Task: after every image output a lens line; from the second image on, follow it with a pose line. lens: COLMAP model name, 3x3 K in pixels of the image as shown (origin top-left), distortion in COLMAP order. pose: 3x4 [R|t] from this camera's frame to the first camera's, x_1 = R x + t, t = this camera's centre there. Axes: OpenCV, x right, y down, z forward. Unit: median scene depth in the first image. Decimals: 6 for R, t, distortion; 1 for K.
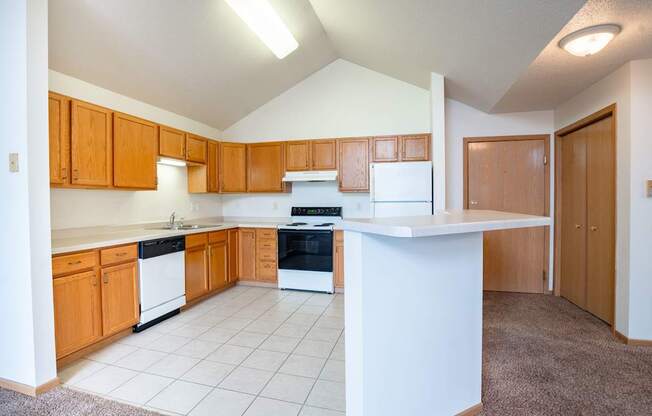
lens RADIAL K [[305.9, 0, 337.8], [0, 305.9, 202.8], [0, 0, 1]] dist [-0.031958, 0.000268]
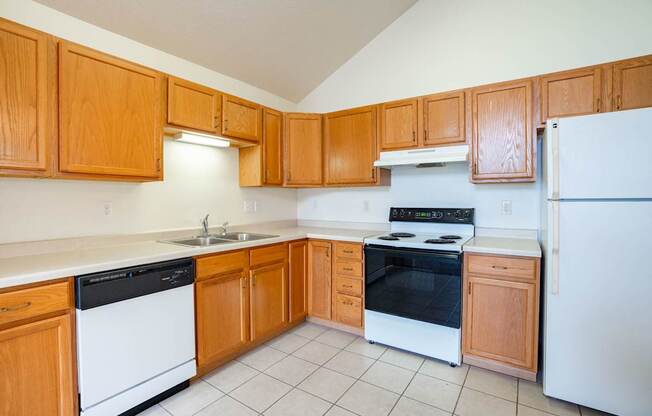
lens RADIAL K [[305.9, 0, 337.8], [0, 305.9, 202.8], [0, 0, 1]] dist [-0.031958, 0.000268]
pose [[0.937762, 0.005021, -0.347243, -0.034579], [-0.002532, 0.999968, 0.007621, -0.001383], [0.347270, -0.006267, 0.937744, 0.405382]]
